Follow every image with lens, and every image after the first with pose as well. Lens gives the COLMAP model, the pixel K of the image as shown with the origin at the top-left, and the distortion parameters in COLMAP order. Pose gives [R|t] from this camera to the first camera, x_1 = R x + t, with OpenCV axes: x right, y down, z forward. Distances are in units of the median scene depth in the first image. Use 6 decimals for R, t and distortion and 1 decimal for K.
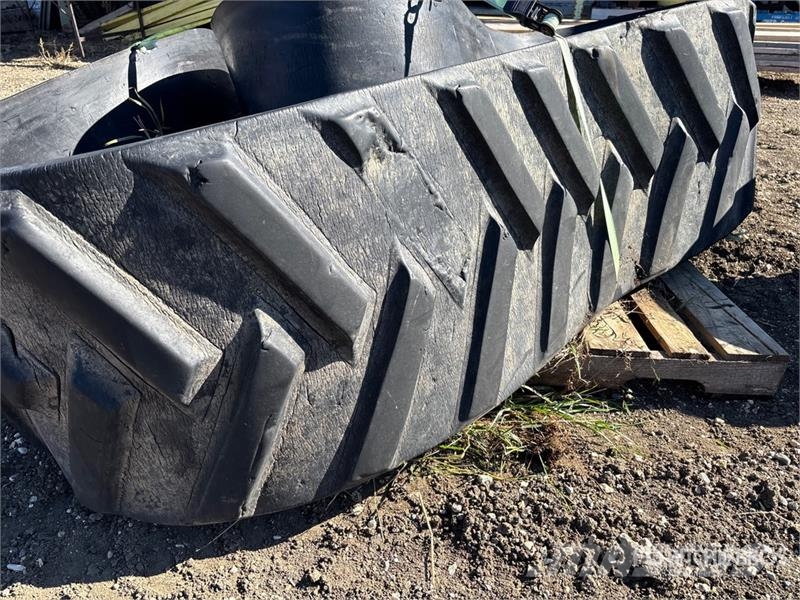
lens RADIAL K [[603.2, 0, 401.2], [0, 603.2, 300.5], [0, 0, 1]] dist [0.052538, -0.067543]
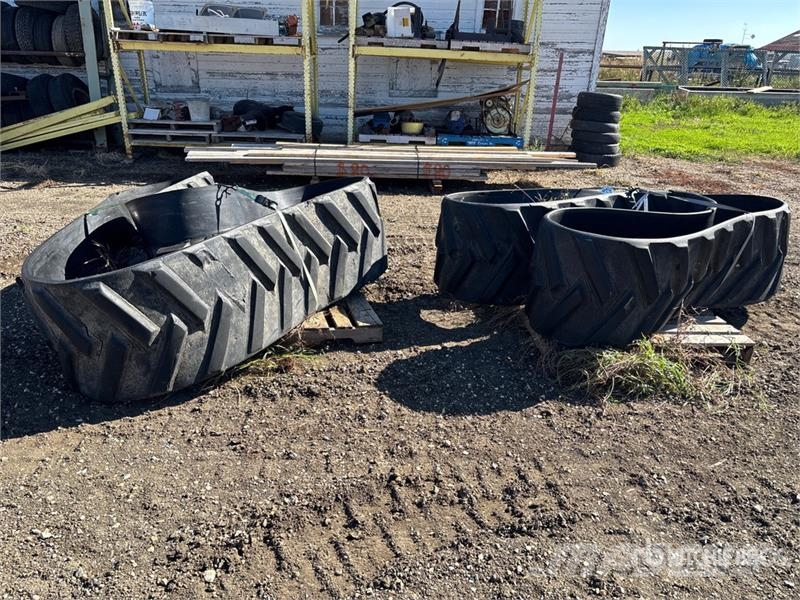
lens RADIAL K [[603.2, 0, 405.7], [0, 603.2, 300.8], [0, 0, 1]] dist [0.052538, -0.067543]
pose [[0.965120, -0.085304, 0.247521, 0.128824], [0.112460, 0.988841, -0.097709, 0.310707], [-0.236424, 0.122137, 0.963943, -1.843917]]
